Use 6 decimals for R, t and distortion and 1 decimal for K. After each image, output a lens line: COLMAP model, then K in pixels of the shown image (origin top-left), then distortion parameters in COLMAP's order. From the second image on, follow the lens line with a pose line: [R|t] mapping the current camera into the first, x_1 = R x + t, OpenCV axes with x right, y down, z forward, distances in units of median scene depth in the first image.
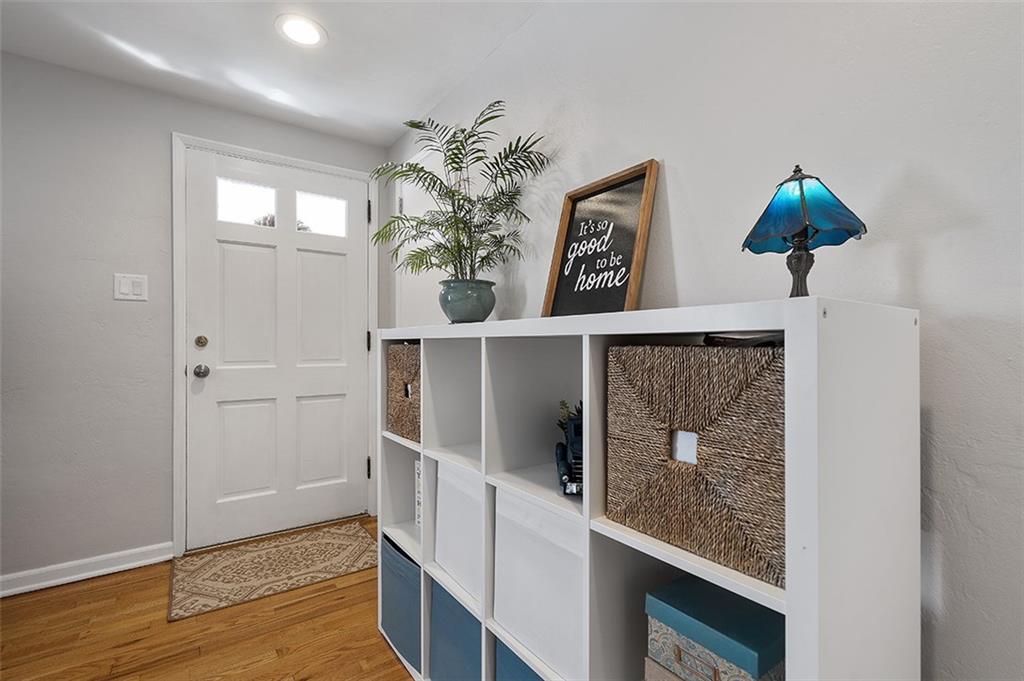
lens RADIAL K [[467.5, 0, 514.8], [0, 467.5, 344.3], [0, 0, 1]] dist [0.000827, 0.000961]
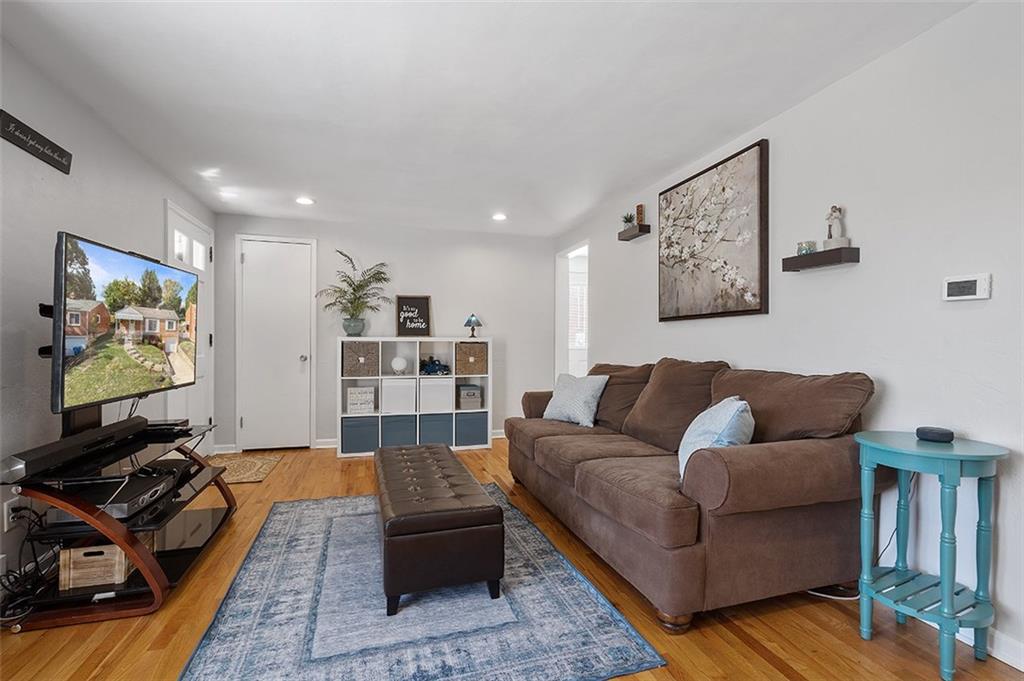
lens RADIAL K [[467.5, 0, 514.8], [0, 467.5, 344.3], [0, 0, 1]] dist [0.000827, 0.000961]
pose [[0.311802, -0.001219, 0.950146, -1.780116], [-0.005697, 0.999979, 0.003152, -0.002905], [-0.950130, -0.006396, 0.311788, -0.504167]]
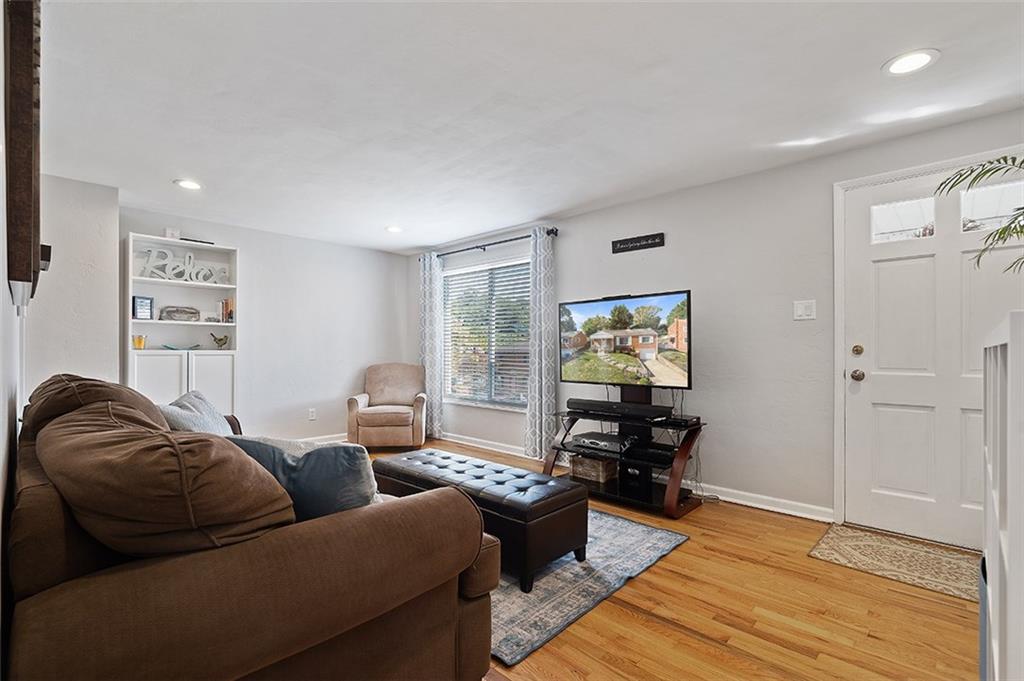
lens RADIAL K [[467.5, 0, 514.8], [0, 467.5, 344.3], [0, 0, 1]] dist [0.000827, 0.000961]
pose [[0.193044, -0.009296, -0.981146, 0.370605], [-0.001314, 0.999952, -0.009733, -0.009118], [0.981189, 0.003168, 0.193022, -0.088975]]
